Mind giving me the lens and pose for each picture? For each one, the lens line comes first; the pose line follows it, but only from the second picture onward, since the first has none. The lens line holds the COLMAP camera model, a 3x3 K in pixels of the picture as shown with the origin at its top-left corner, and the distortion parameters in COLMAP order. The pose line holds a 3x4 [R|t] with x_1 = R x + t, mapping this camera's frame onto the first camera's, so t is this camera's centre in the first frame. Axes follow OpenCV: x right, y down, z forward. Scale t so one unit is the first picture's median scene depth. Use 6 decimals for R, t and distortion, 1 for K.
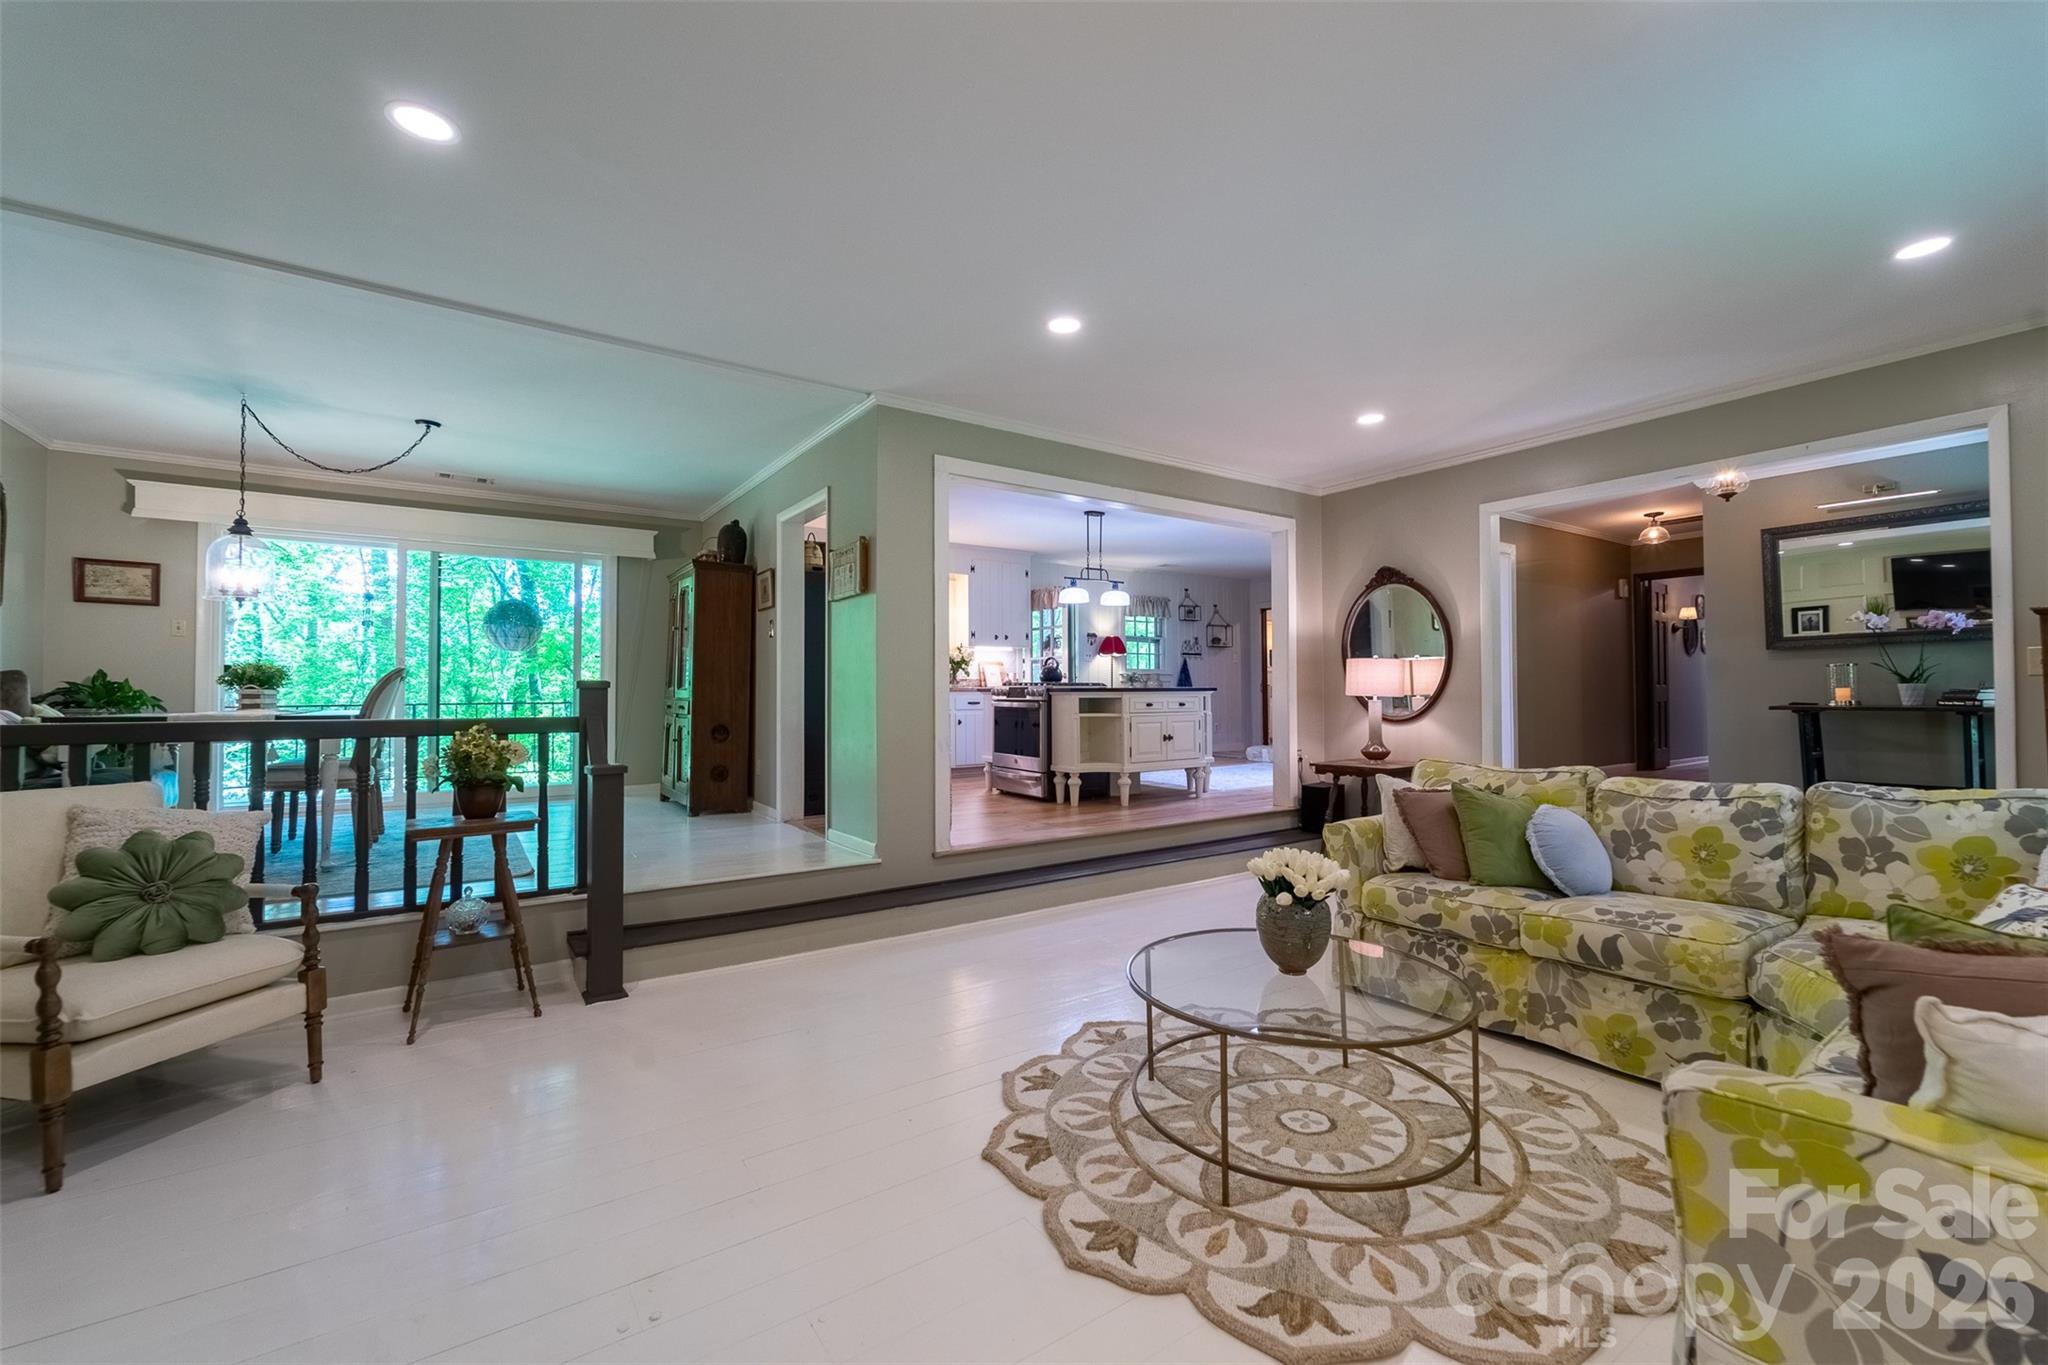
lens RADIAL K [[837.4, 0, 1035.7], [0, 837.4, 681.1], [0, 0, 1]] dist [-0.000288, -0.001478]
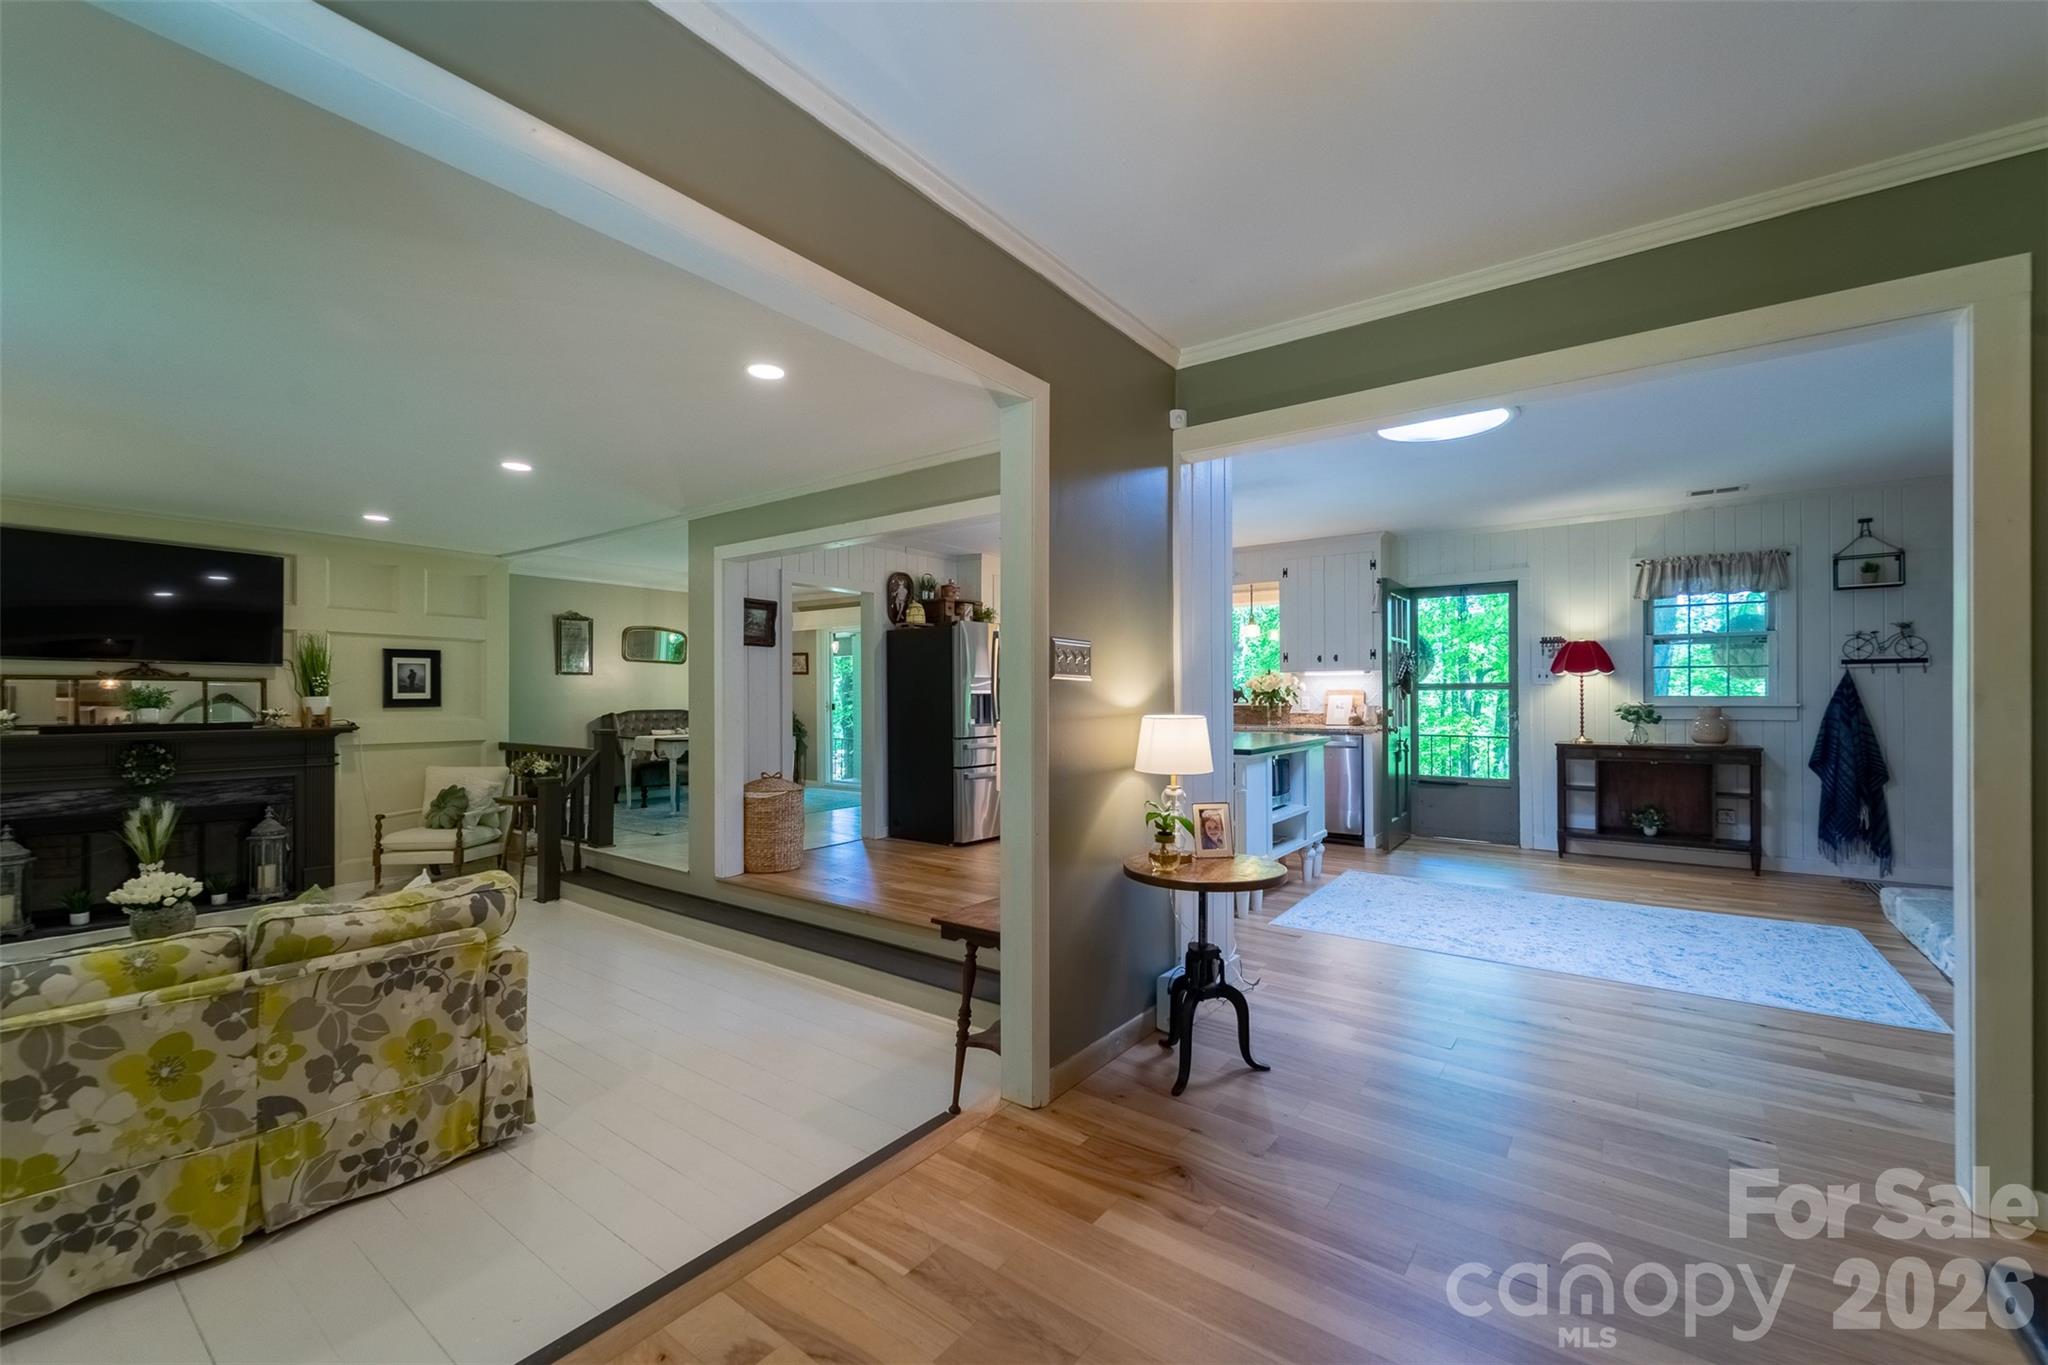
lens RADIAL K [[837.4, 0, 1021.6], [0, 837.4, 692.9], [0, 0, 1]] dist [-0.000288, -0.001478]
pose [[0.314463, 0.001114, -0.949269, 1.681281], [0.014817, 0.999872, 0.006082, -0.089692], [0.949154, -0.015978, 0.314406, 1.508274]]
